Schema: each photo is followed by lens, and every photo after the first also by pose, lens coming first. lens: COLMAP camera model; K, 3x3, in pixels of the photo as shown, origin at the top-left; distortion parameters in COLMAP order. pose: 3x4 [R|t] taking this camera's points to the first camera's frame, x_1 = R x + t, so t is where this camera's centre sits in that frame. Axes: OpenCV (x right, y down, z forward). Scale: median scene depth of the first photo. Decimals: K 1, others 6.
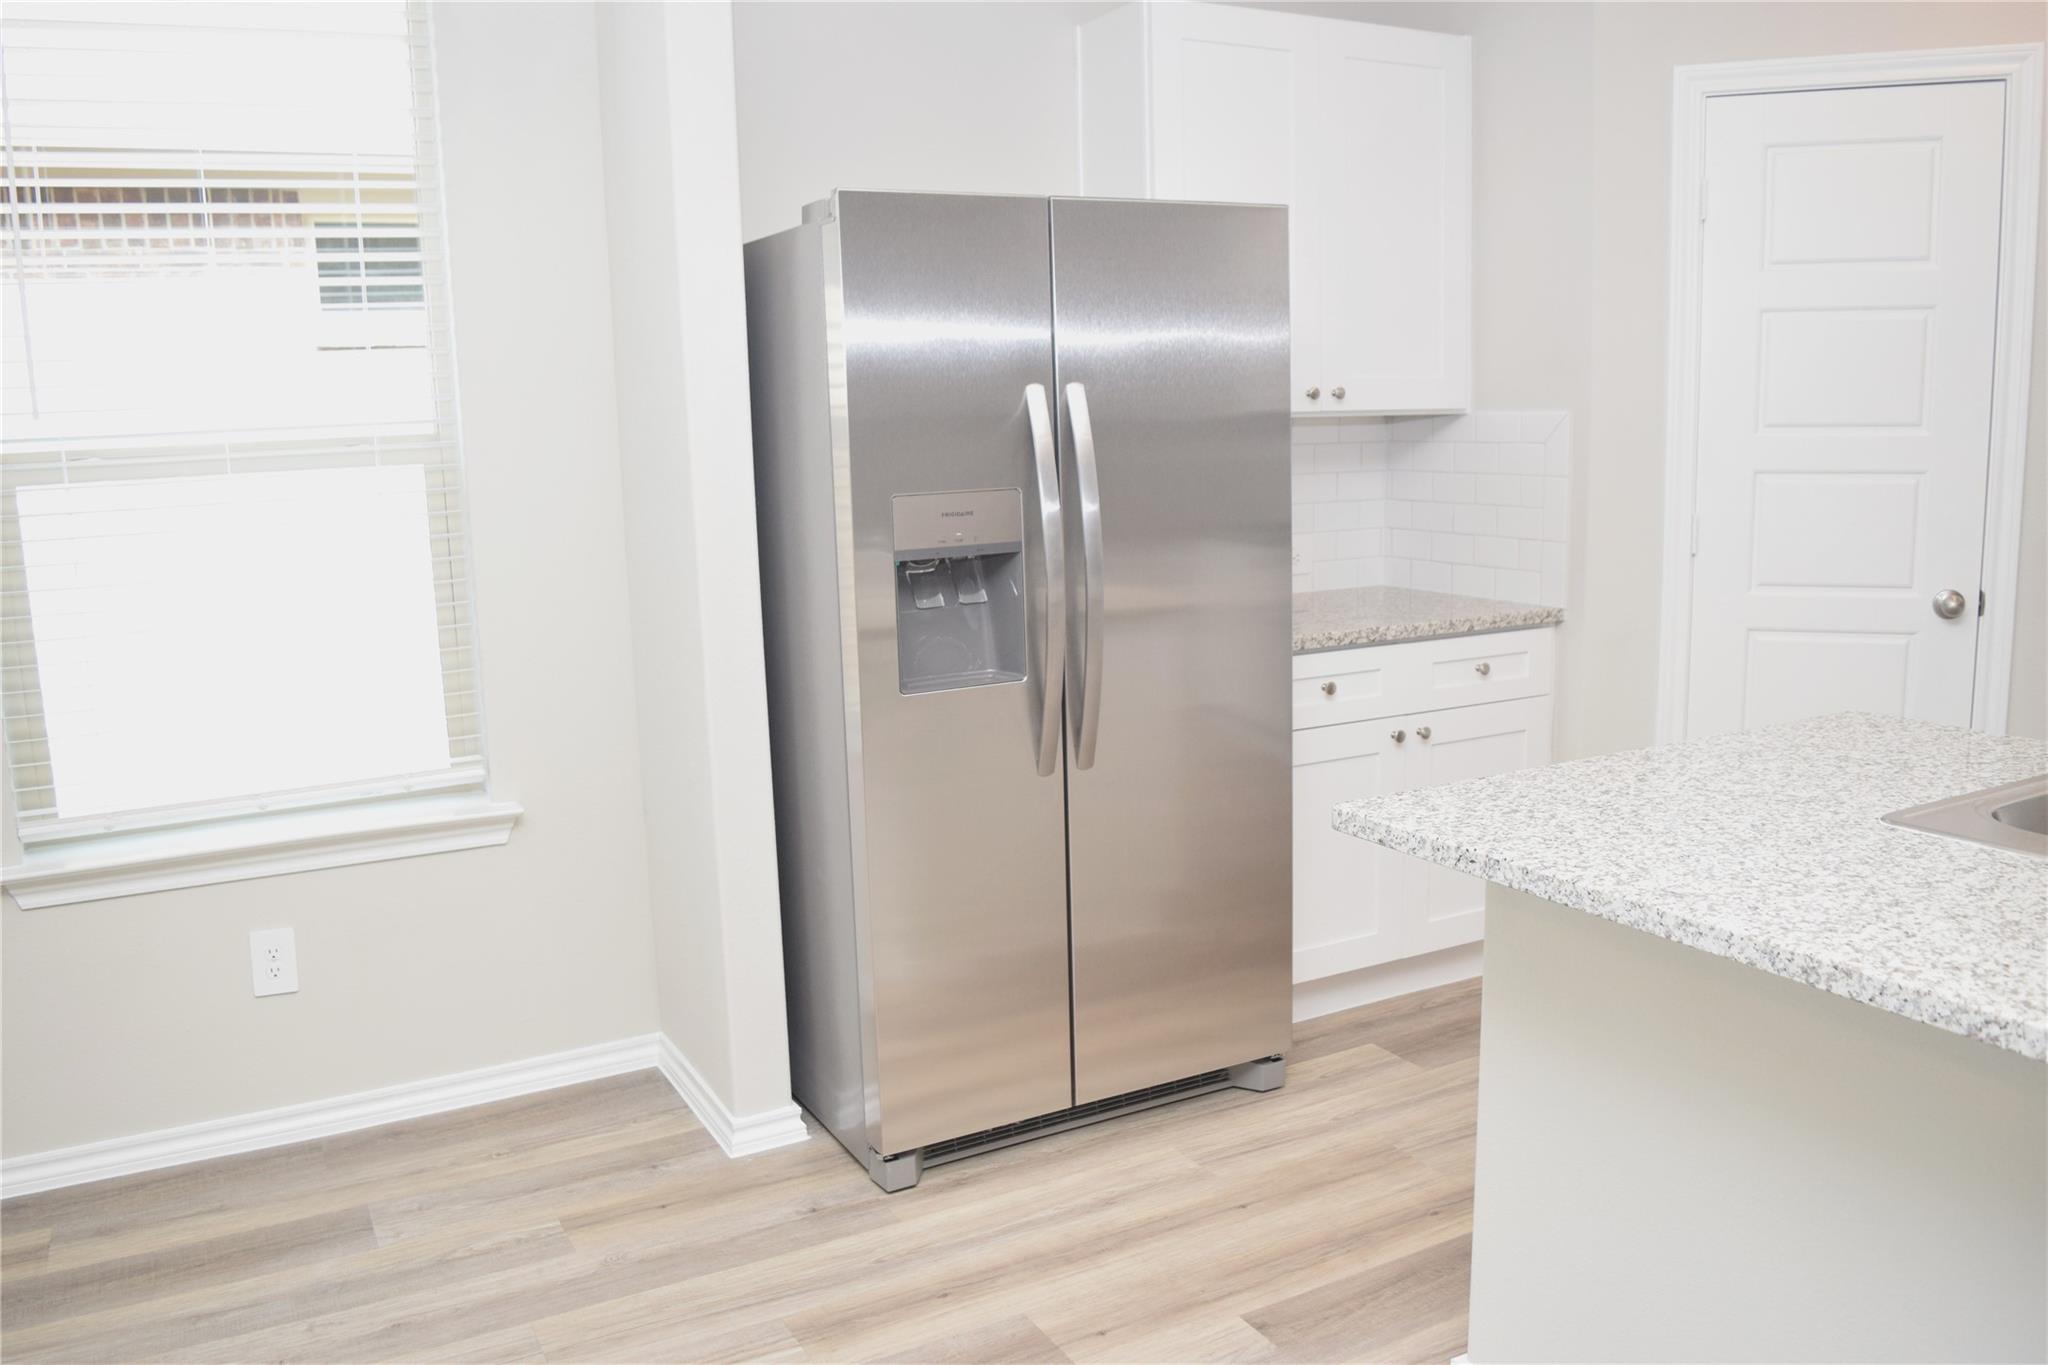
lens RADIAL K [[1609.9, 0, 1016.7], [0, 1609.9, 680.8], [0, 0, 1]] dist [-0.094589, 0.019980]
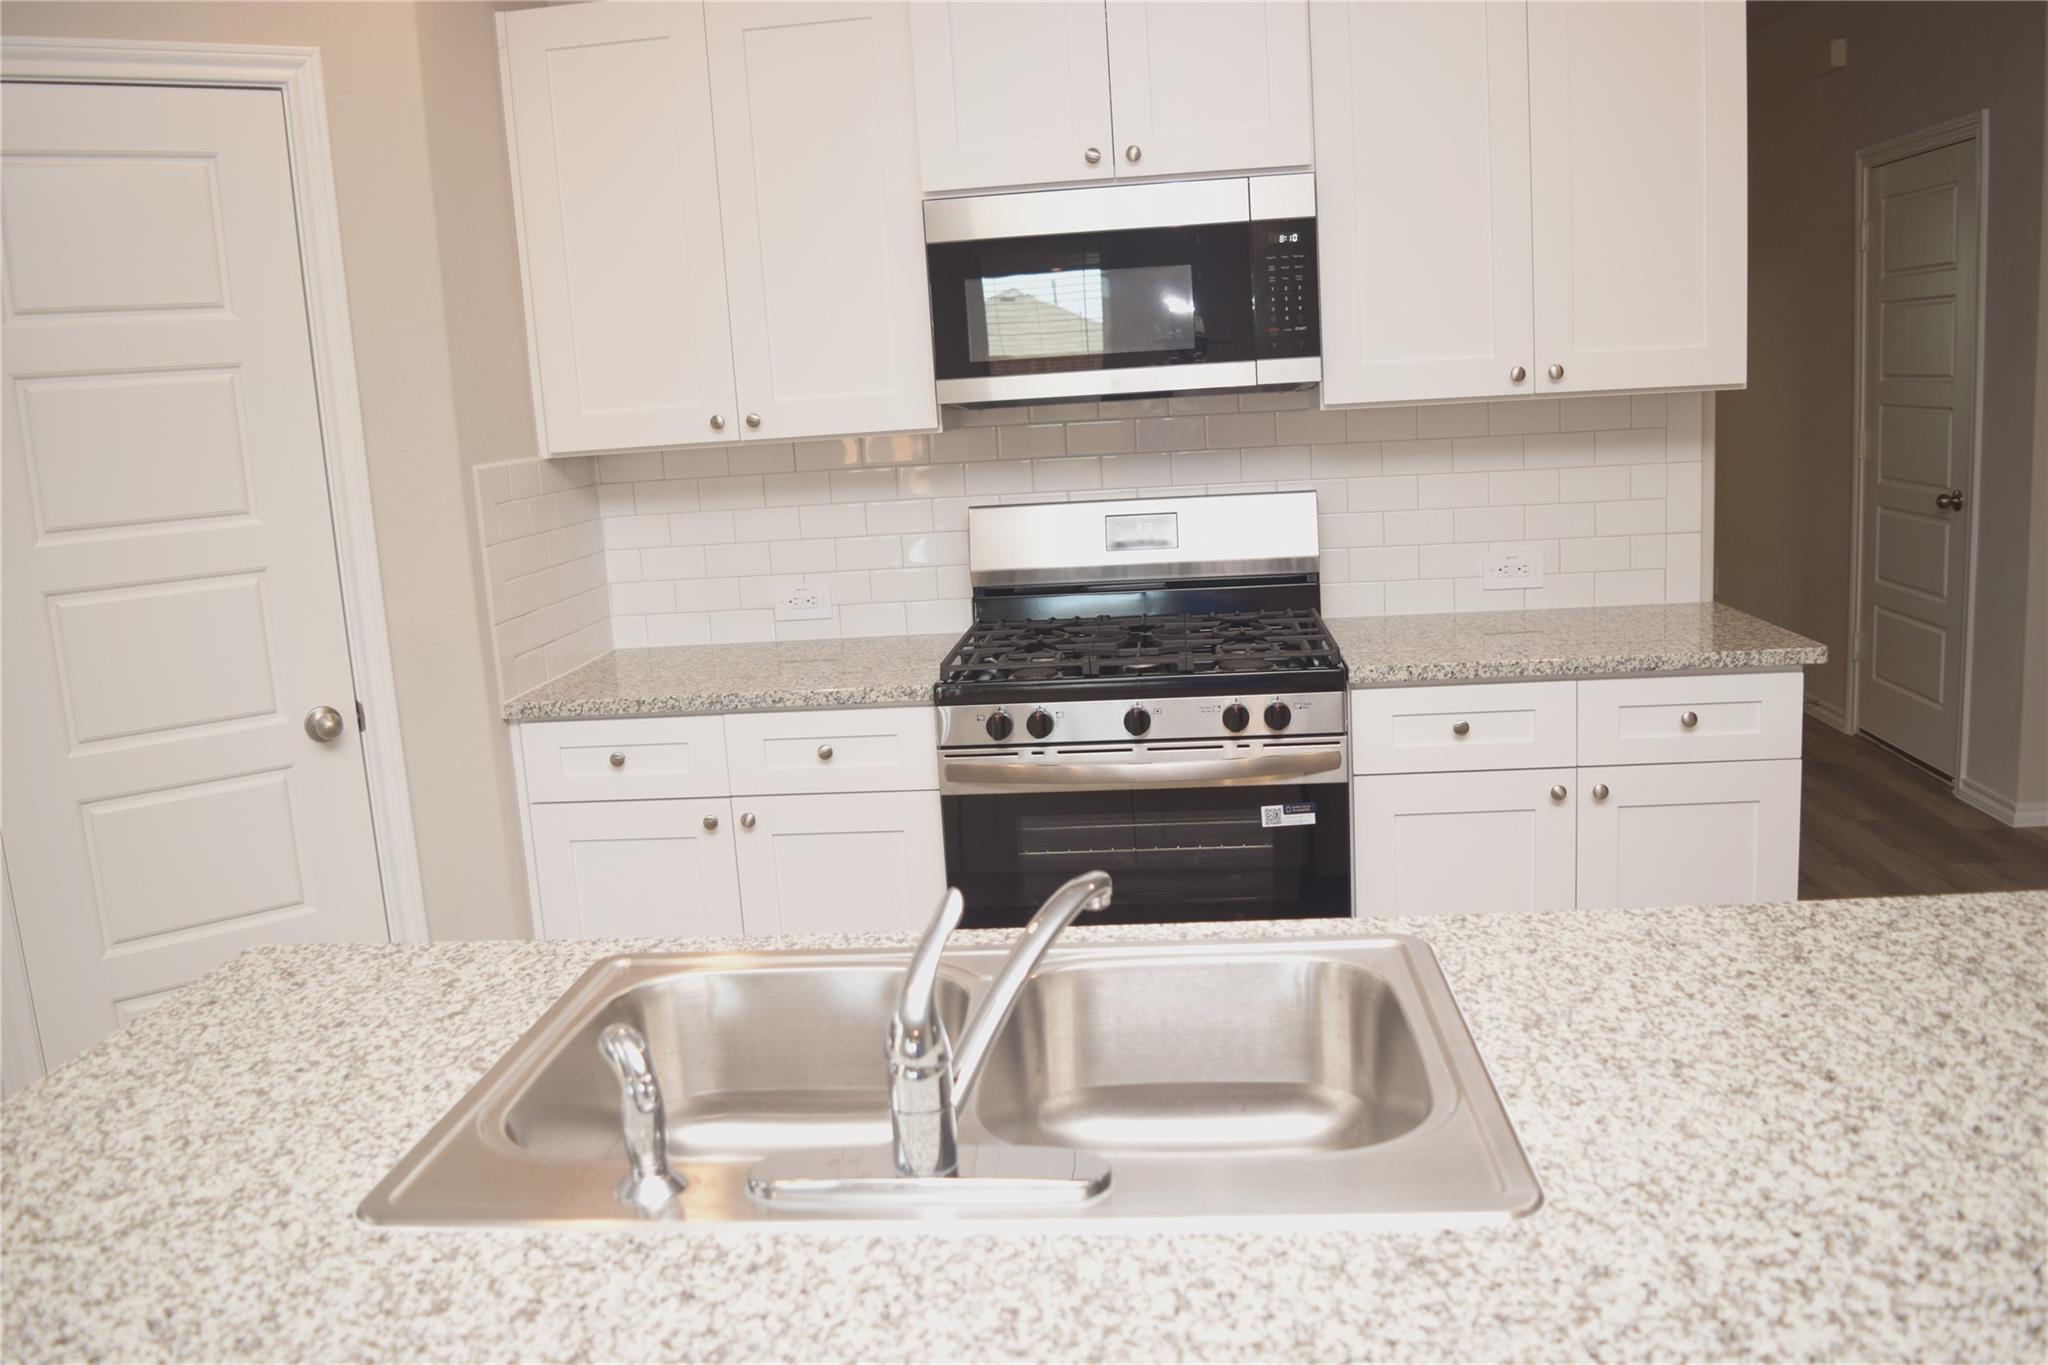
lens RADIAL K [[1609.9, 0, 1019.3], [0, 1609.9, 683.6], [0, 0, 1]] dist [-0.094589, 0.019980]
pose [[0.553028, -0.159025, 0.817846, 0.135584], [0.184844, 0.980571, 0.065675, -0.063557], [-0.812400, 0.114854, 0.571678, 0.248031]]
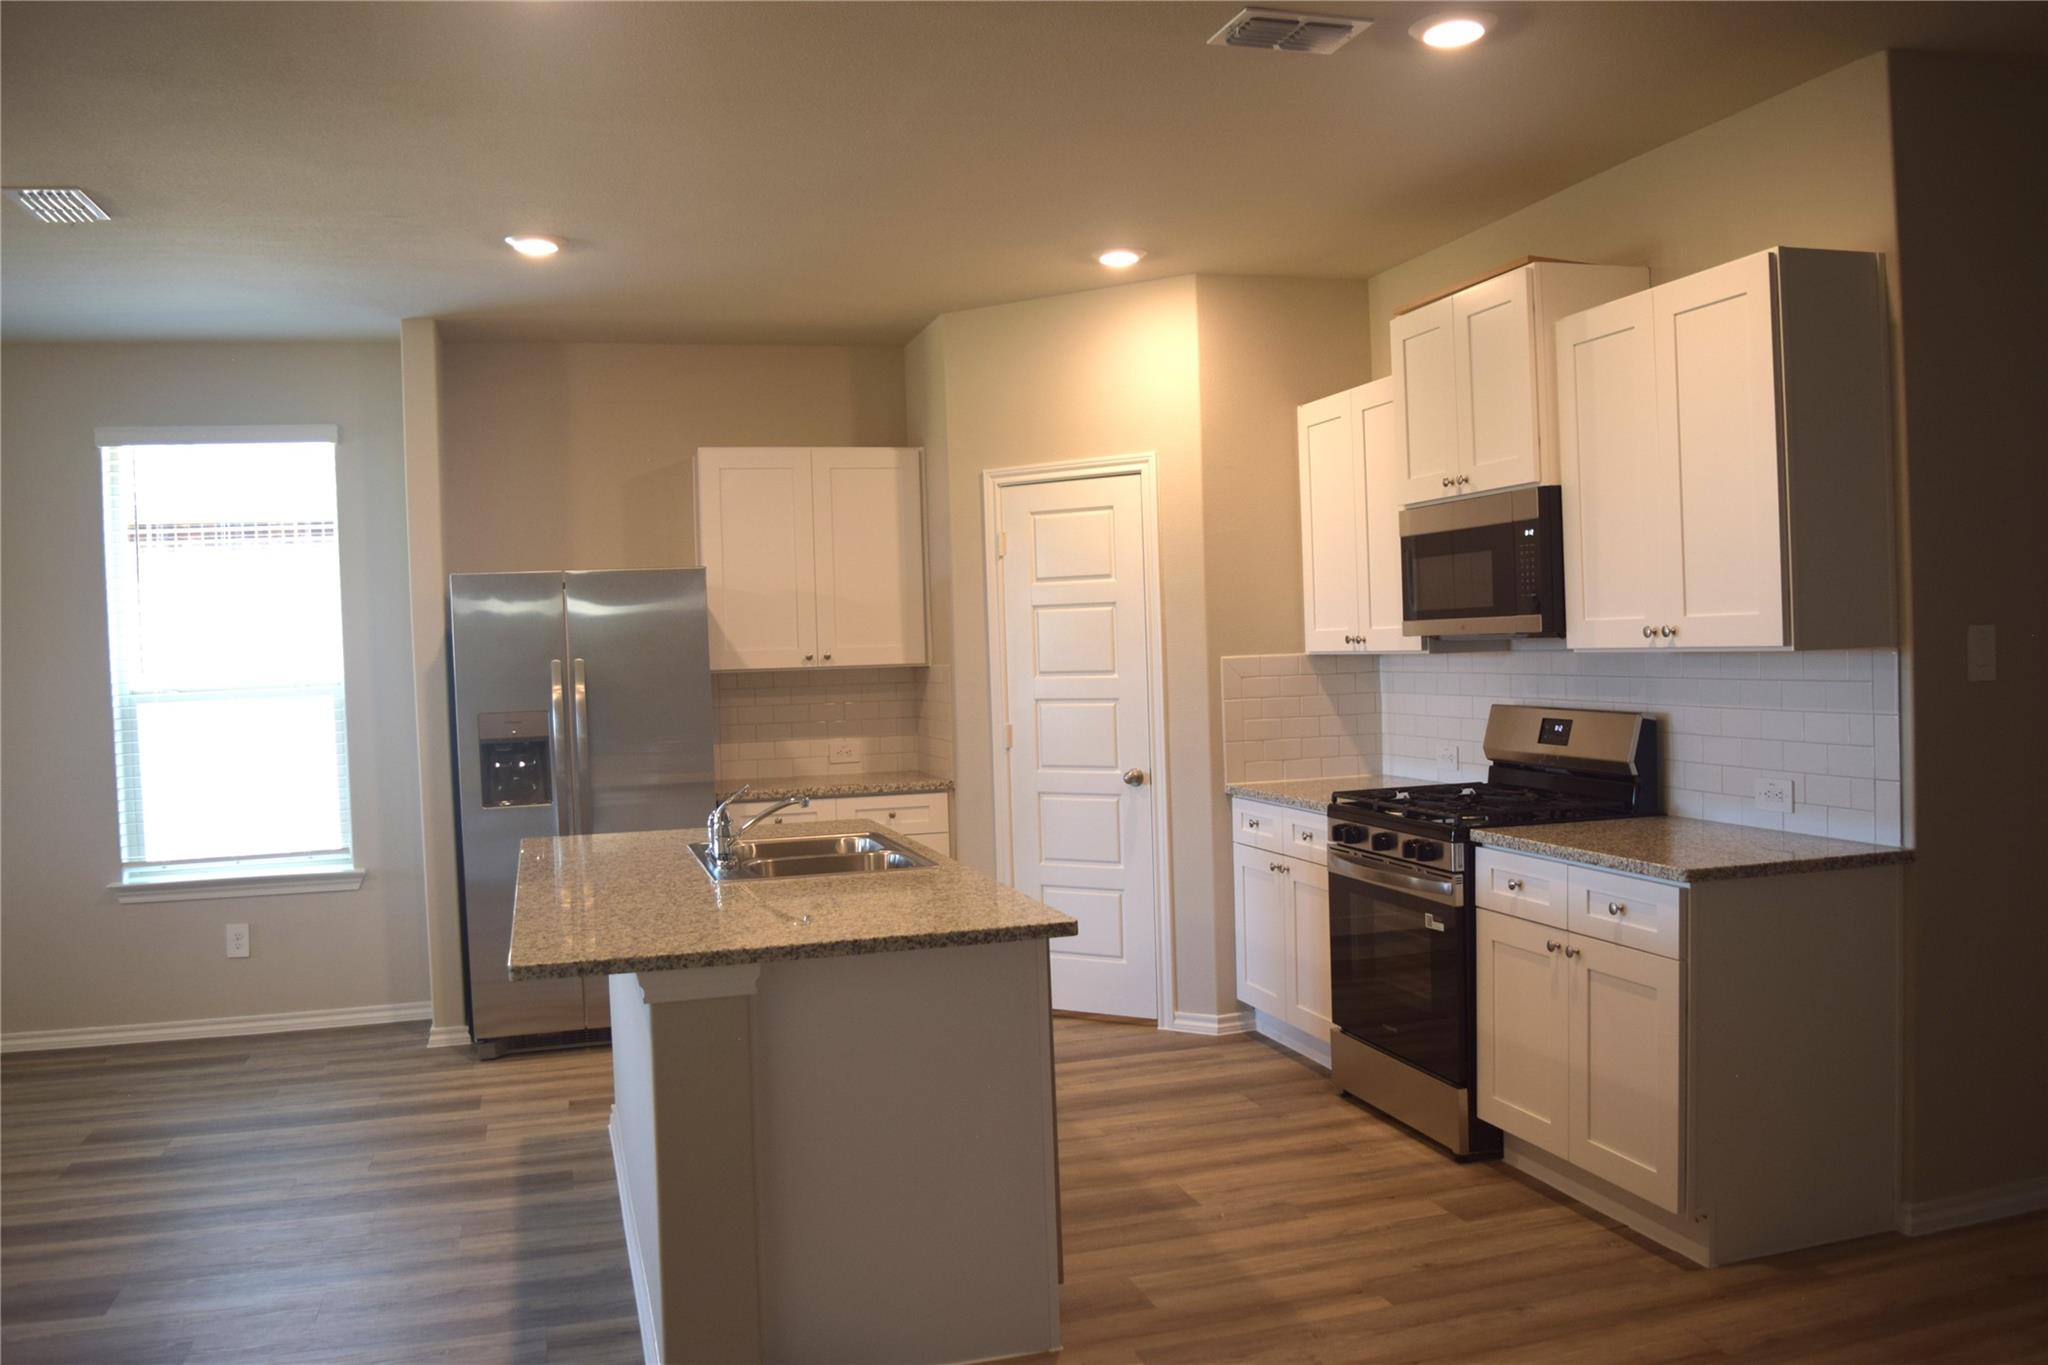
lens RADIAL K [[1609.9, 0, 1021.1], [0, 1609.9, 675.9], [0, 0, 1]] dist [-0.094589, 0.019980]
pose [[0.979313, -0.003474, -0.202321, 0.926204], [-0.024889, 0.990192, -0.137476, 0.094035], [0.200814, 0.139668, 0.969622, -0.802967]]
